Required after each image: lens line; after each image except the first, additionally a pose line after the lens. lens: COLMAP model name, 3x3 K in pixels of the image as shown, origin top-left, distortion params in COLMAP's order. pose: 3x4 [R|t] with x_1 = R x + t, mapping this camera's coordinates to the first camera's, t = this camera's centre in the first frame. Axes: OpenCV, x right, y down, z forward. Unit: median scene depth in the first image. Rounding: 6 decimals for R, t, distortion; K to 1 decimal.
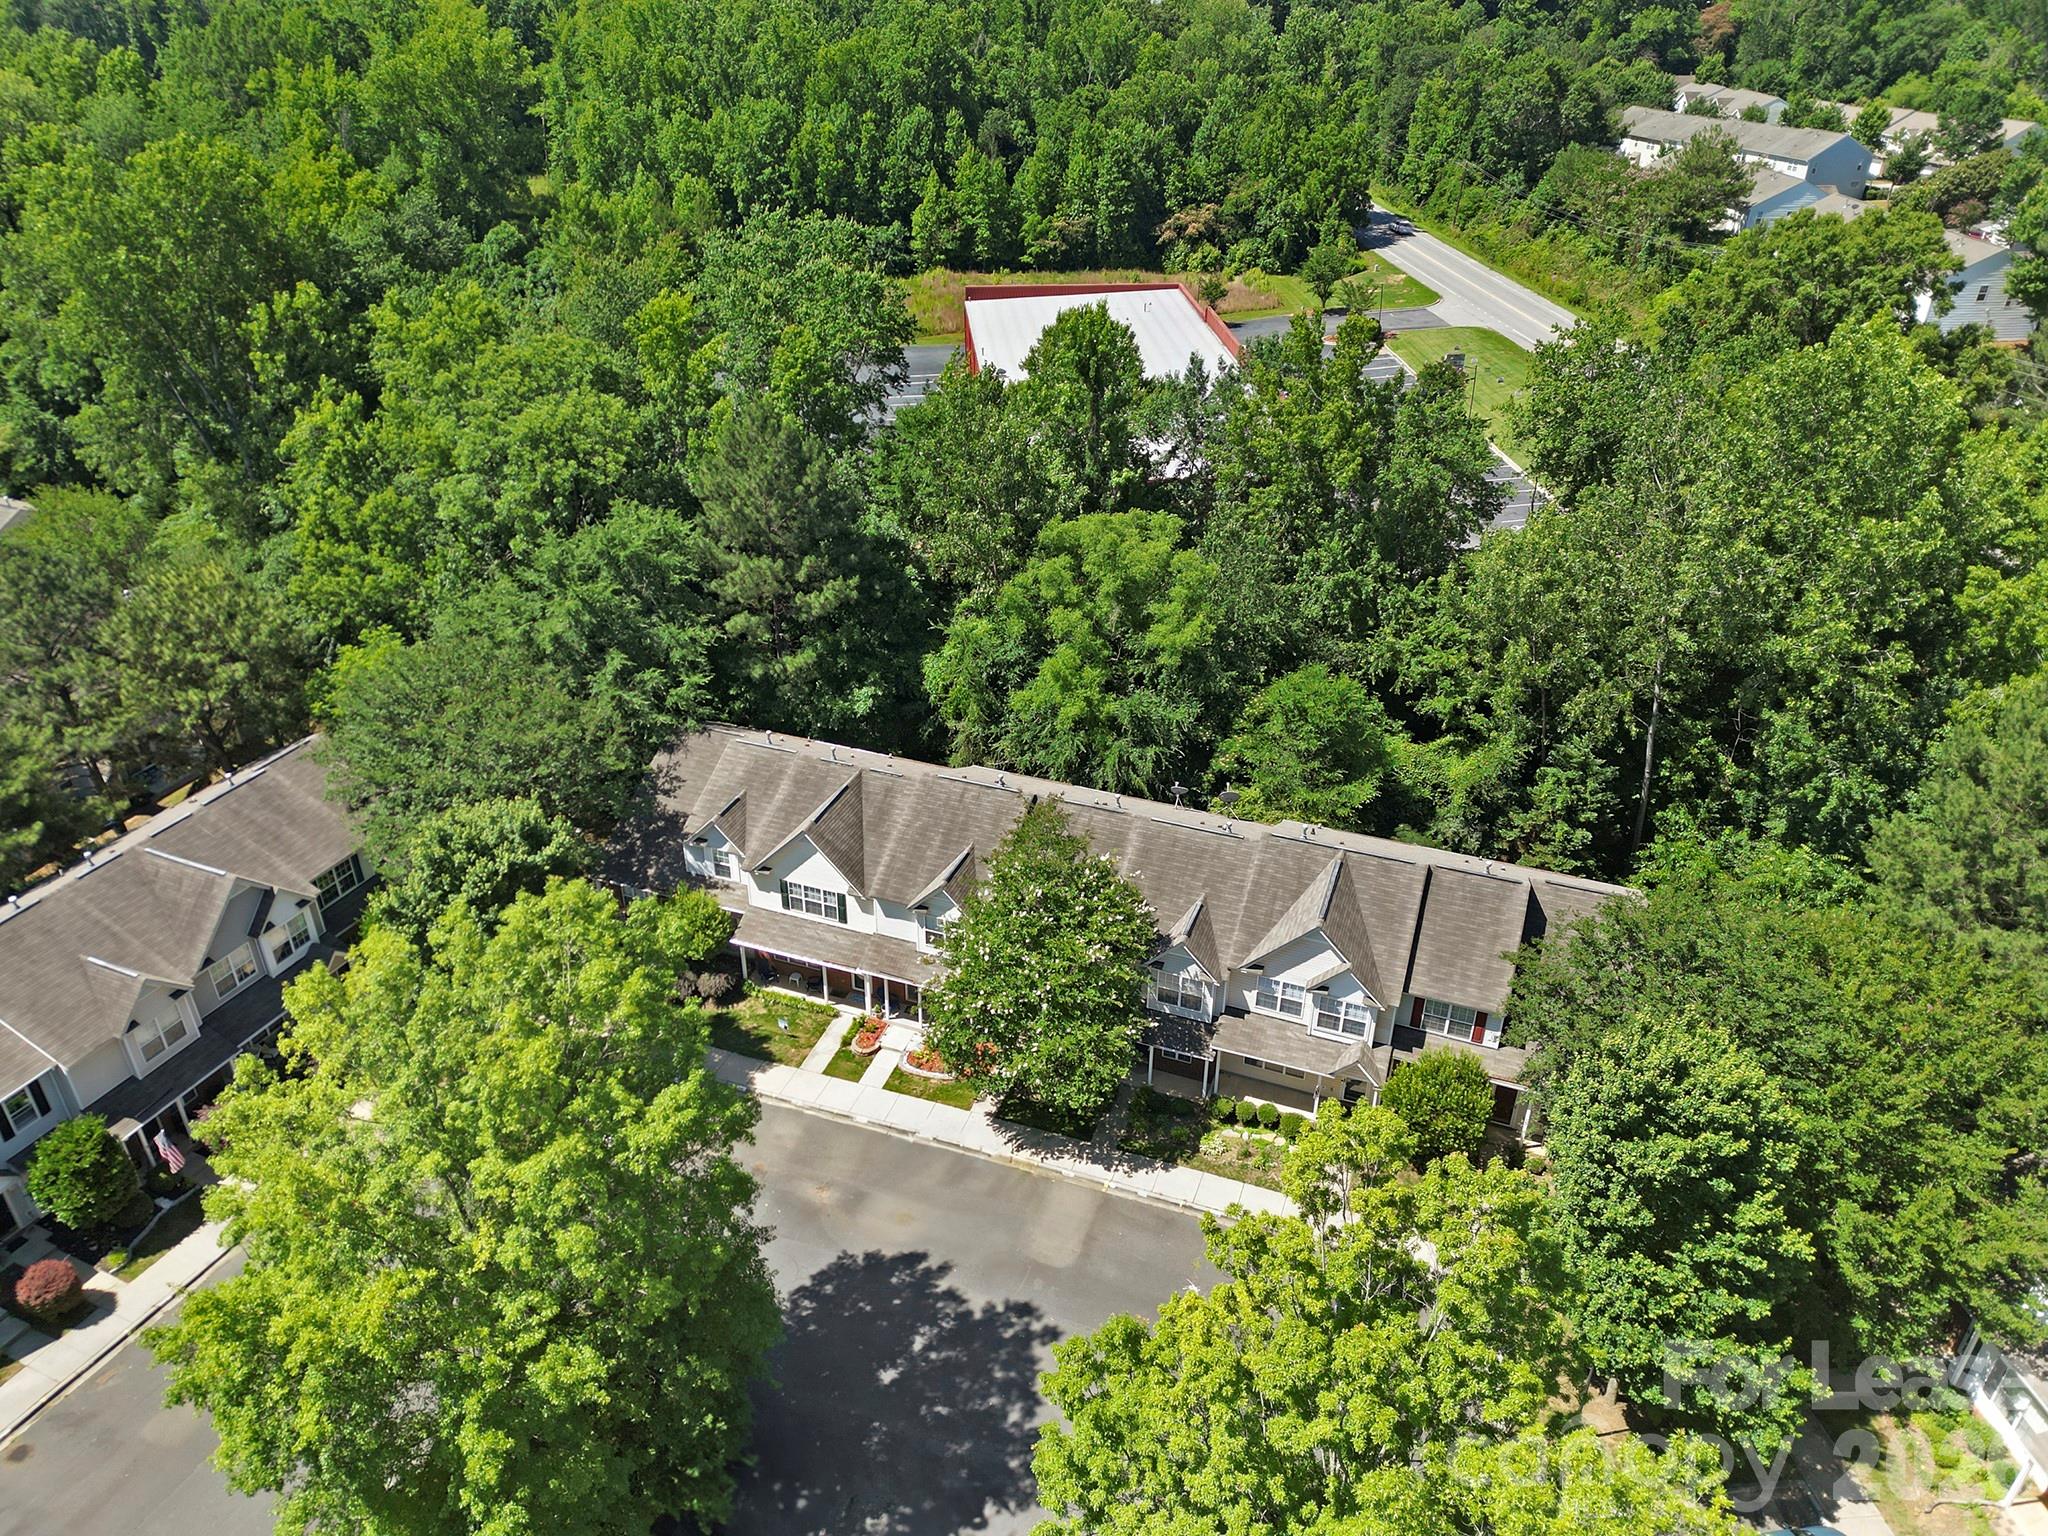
lens RADIAL K [[1426.0, 0, 1019.5], [0, 1426.0, 762.0], [0, 0, 1]] dist [0.061007, -0.029059]
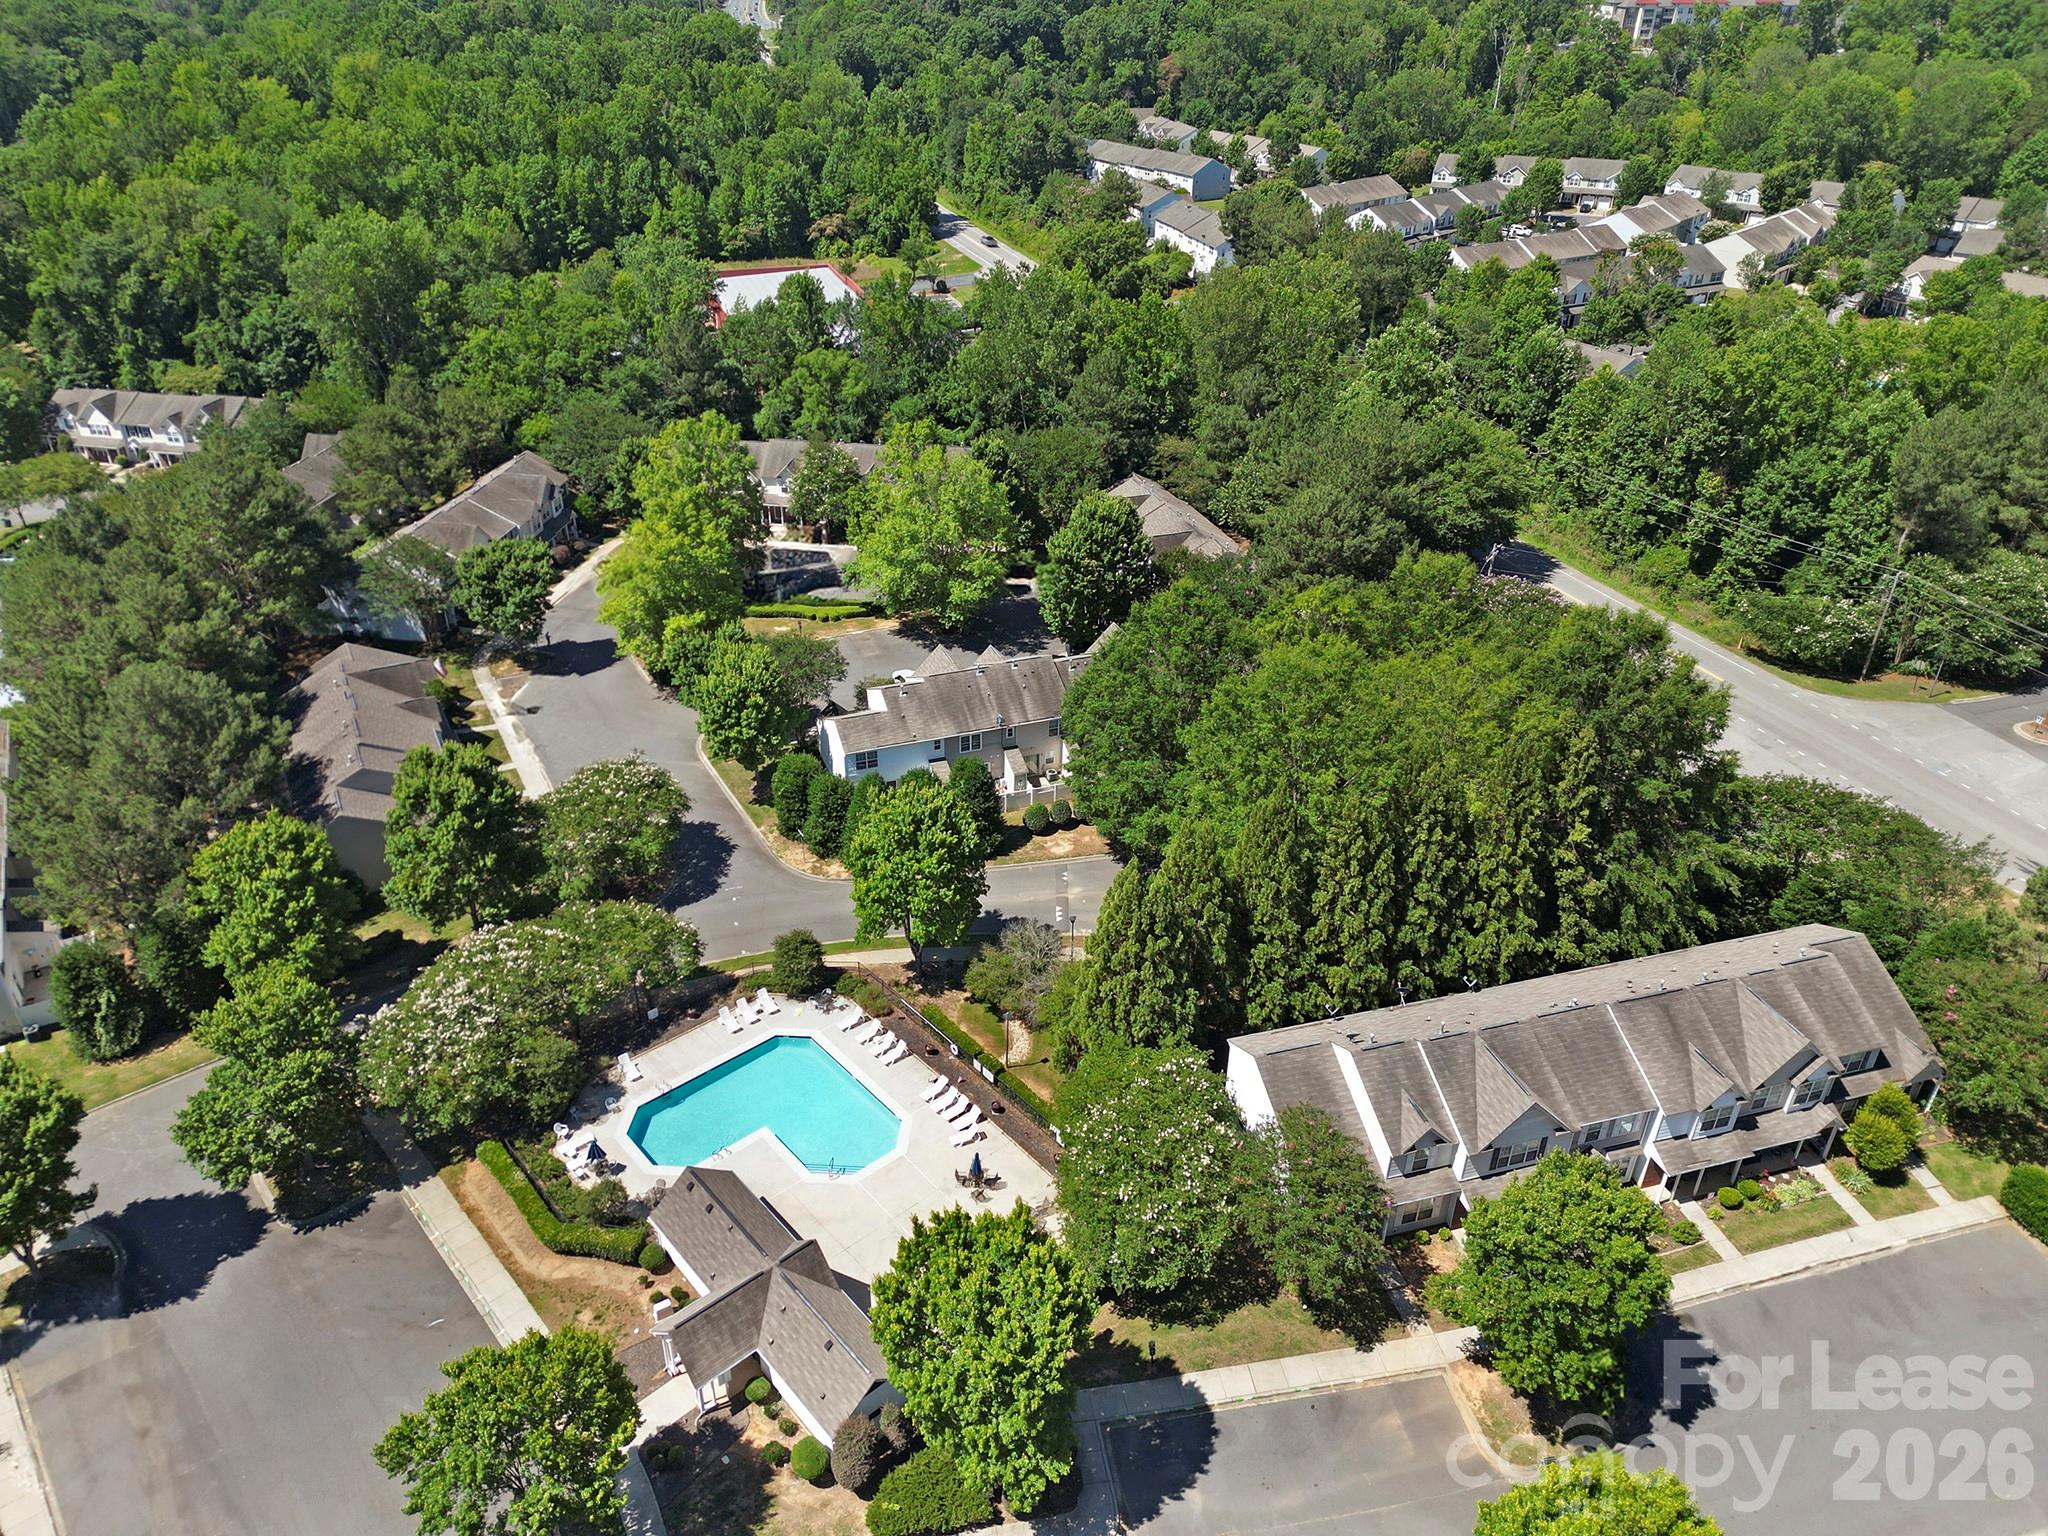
lens RADIAL K [[1426.0, 0, 1019.0], [0, 1426.0, 766.2], [0, 0, 1]] dist [0.061007, -0.029059]
pose [[0.969600, -0.123137, 0.211457, -0.084742], [0.121020, 0.992384, 0.022975, 0.202983], [-0.212676, 0.003315, 0.977117, -0.588231]]
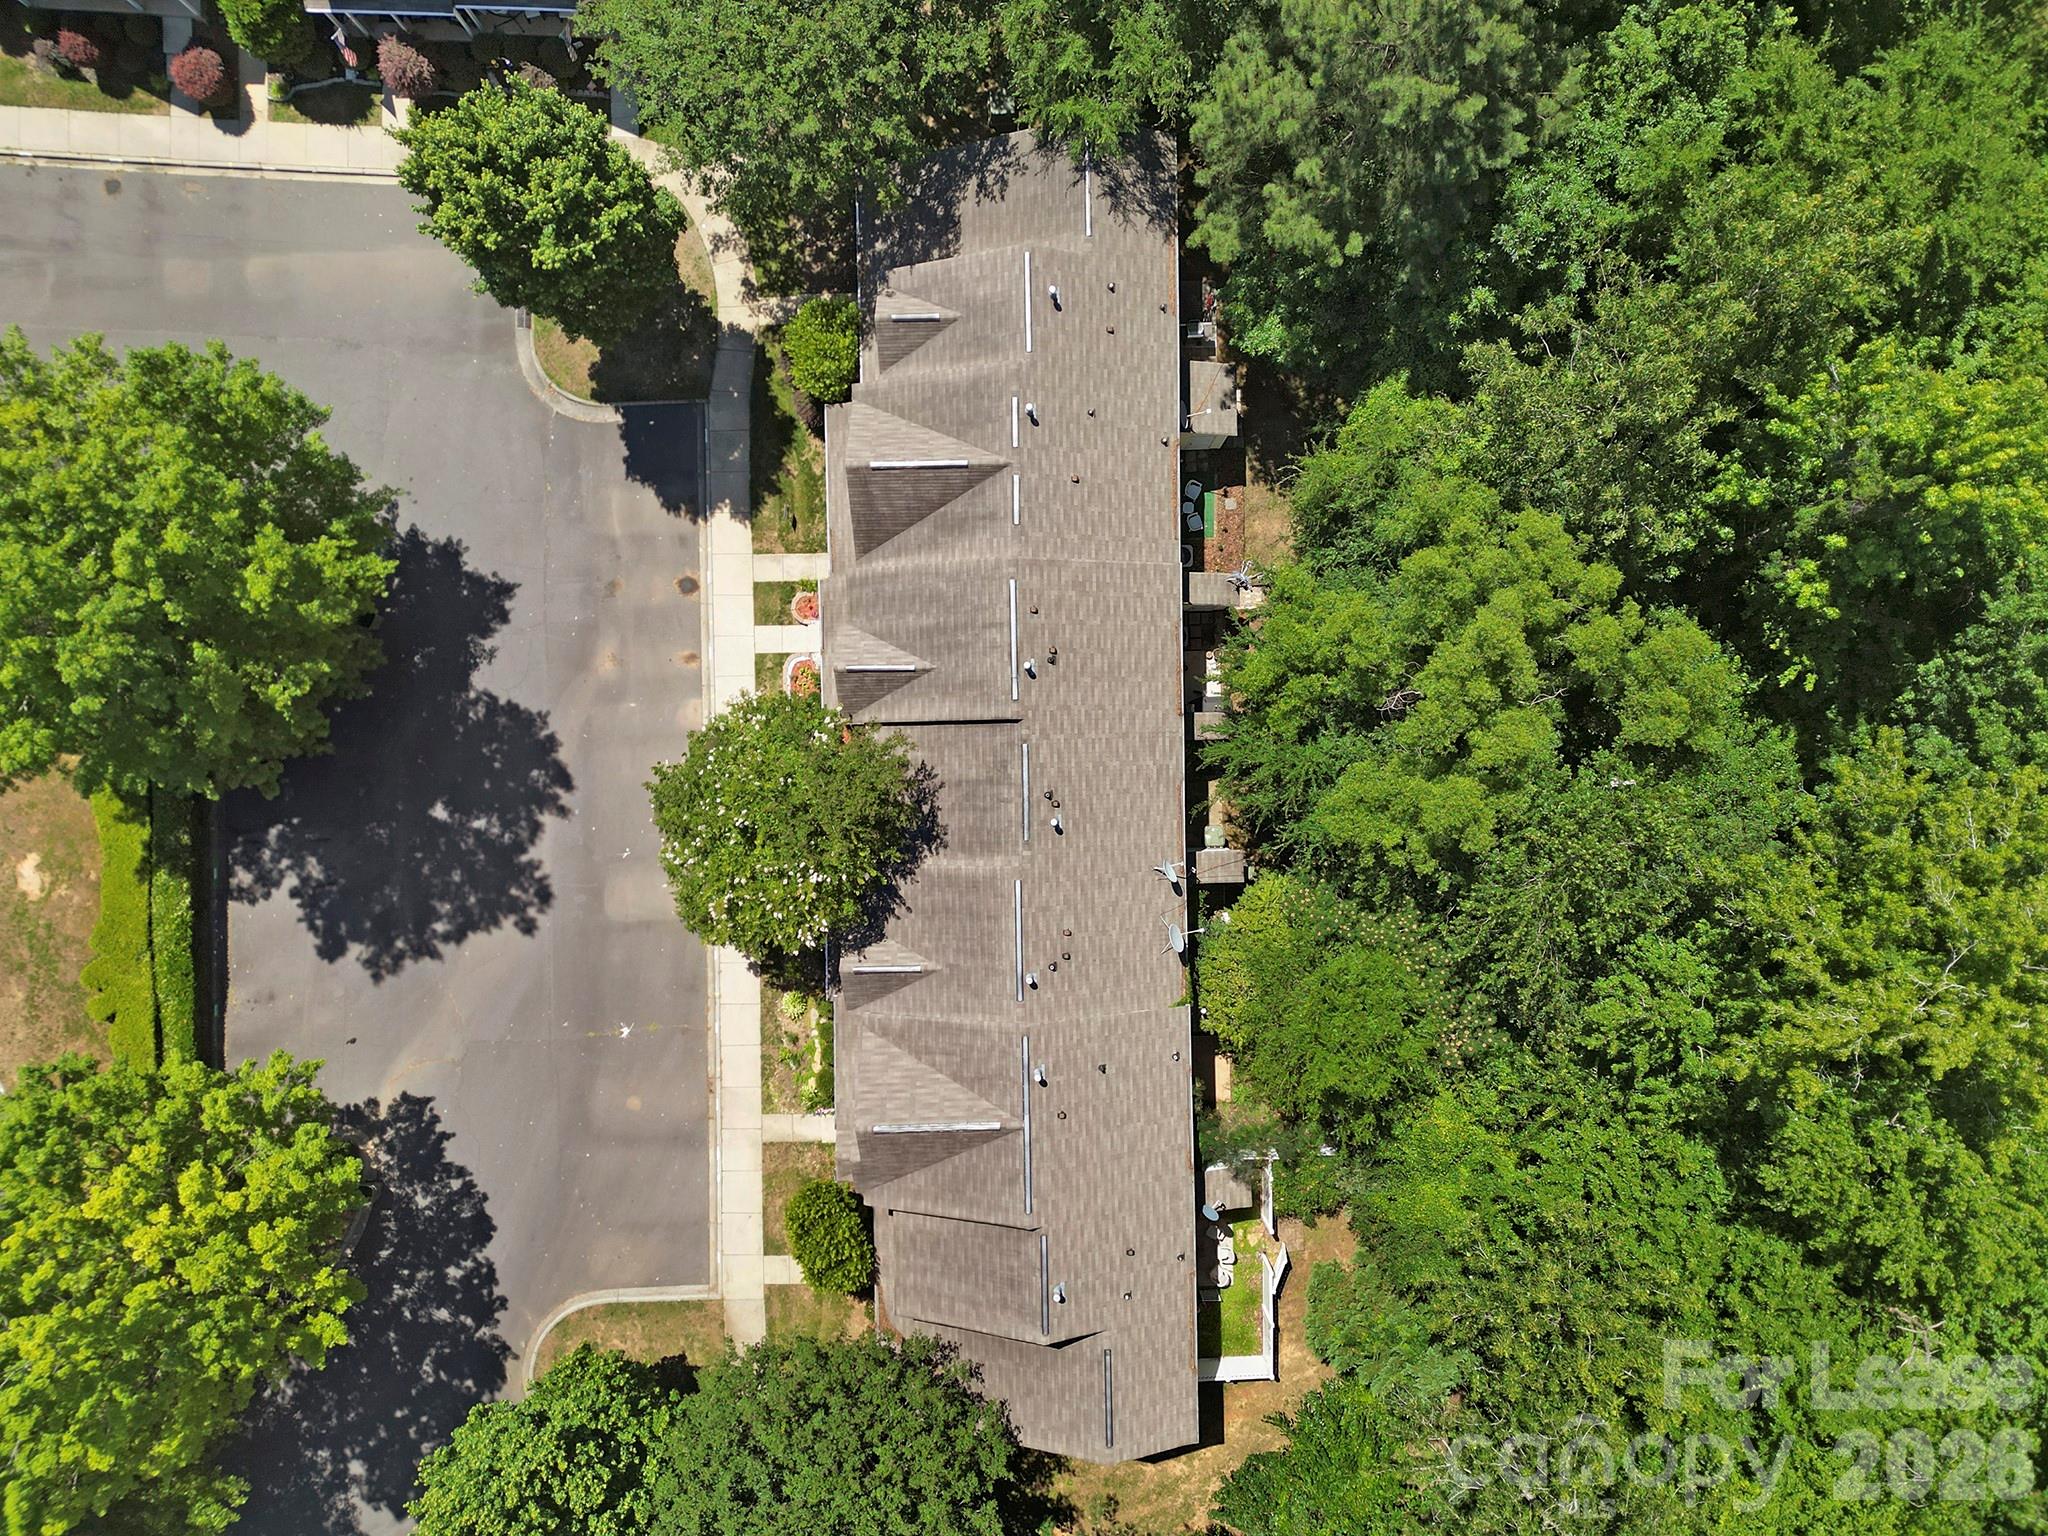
lens RADIAL K [[1426.0, 0, 1027.8], [0, 1426.0, 776.4], [0, 0, 1]] dist [0.061007, -0.029059]
pose [[0.360555, 0.932659, 0.012160, 0.007617], [-0.448622, 0.161972, 0.878922, -0.156079], [0.817765, -0.322355, 0.476811, 0.158126]]
